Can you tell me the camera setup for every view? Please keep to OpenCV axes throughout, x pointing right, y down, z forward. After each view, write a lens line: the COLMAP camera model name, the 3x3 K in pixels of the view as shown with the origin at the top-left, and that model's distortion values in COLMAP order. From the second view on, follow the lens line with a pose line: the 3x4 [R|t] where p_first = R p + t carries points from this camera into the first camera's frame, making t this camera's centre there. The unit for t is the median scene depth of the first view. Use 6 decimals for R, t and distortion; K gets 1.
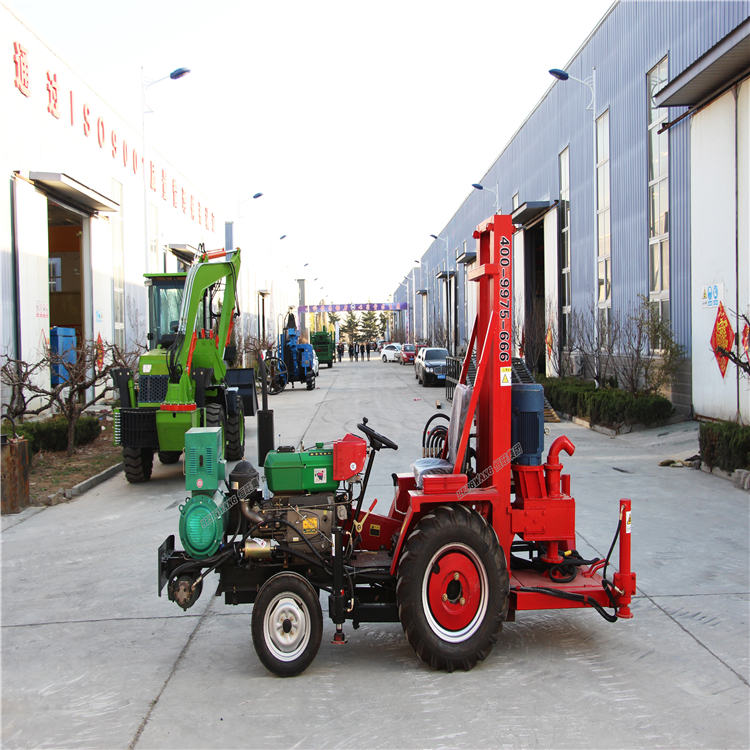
lens RADIAL K [[791.5, 0, 407.9], [0, 791.5, 385.9], [0, 0, 1]] dist [-0.016257, 0.000000]
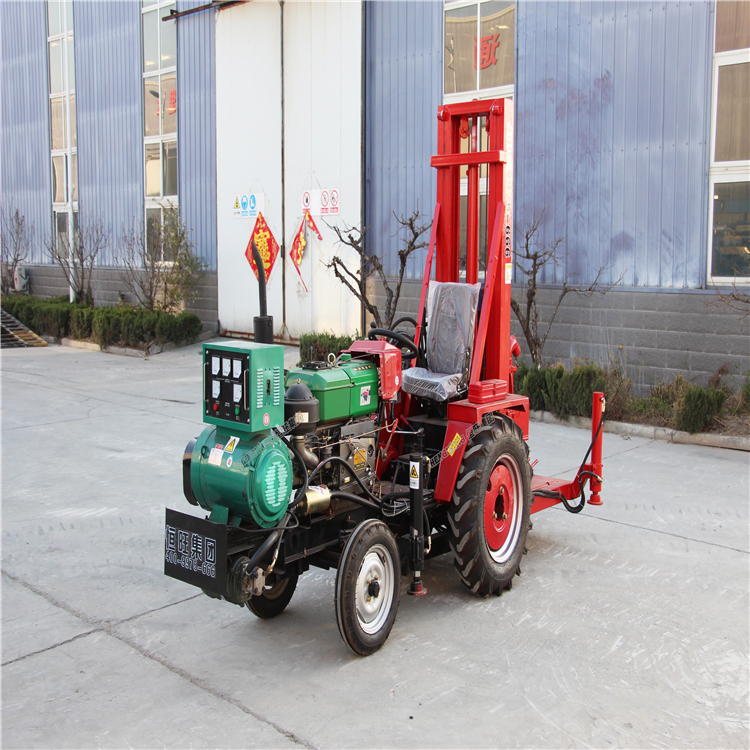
lens RADIAL K [[861.0, 0, 404.1], [0, 861.0, 338.0], [0, 0, 1]] dist [0.009216, 0.000000]
pose [[0.704783, -0.035747, 0.708522, -0.249451], [0.010742, 0.999153, 0.039724, 0.007879], [-0.709342, -0.020385, 0.704570, 0.131186]]
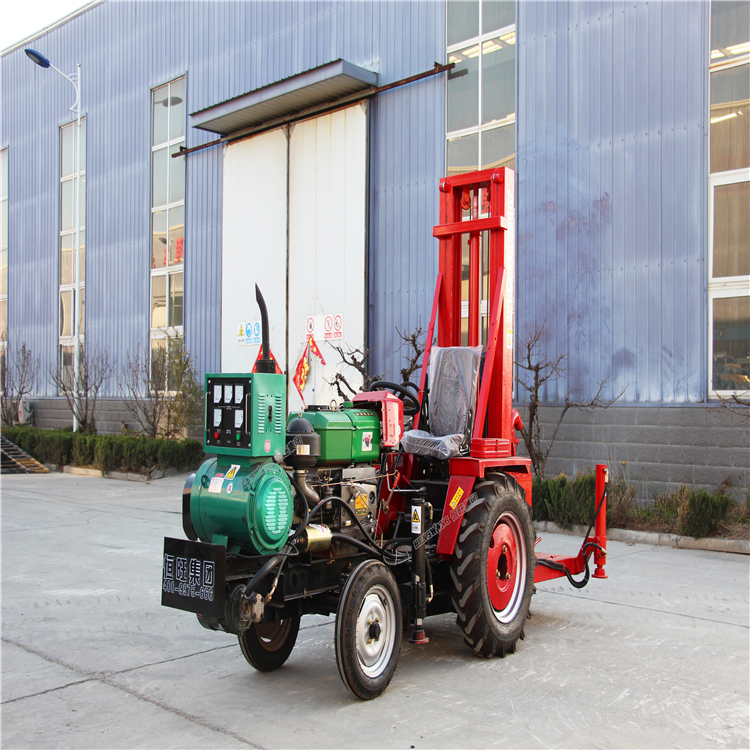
lens RADIAL K [[861.0, 0, 404.4], [0, 861.0, 426.0], [0, 0, 1]] dist [0.009216, 0.000000]
pose [[0.706574, 0.022396, 0.707285, -0.249611], [0.008012, 0.999182, -0.039643, 0.047792], [-0.707594, 0.033678, 0.705817, 0.131383]]
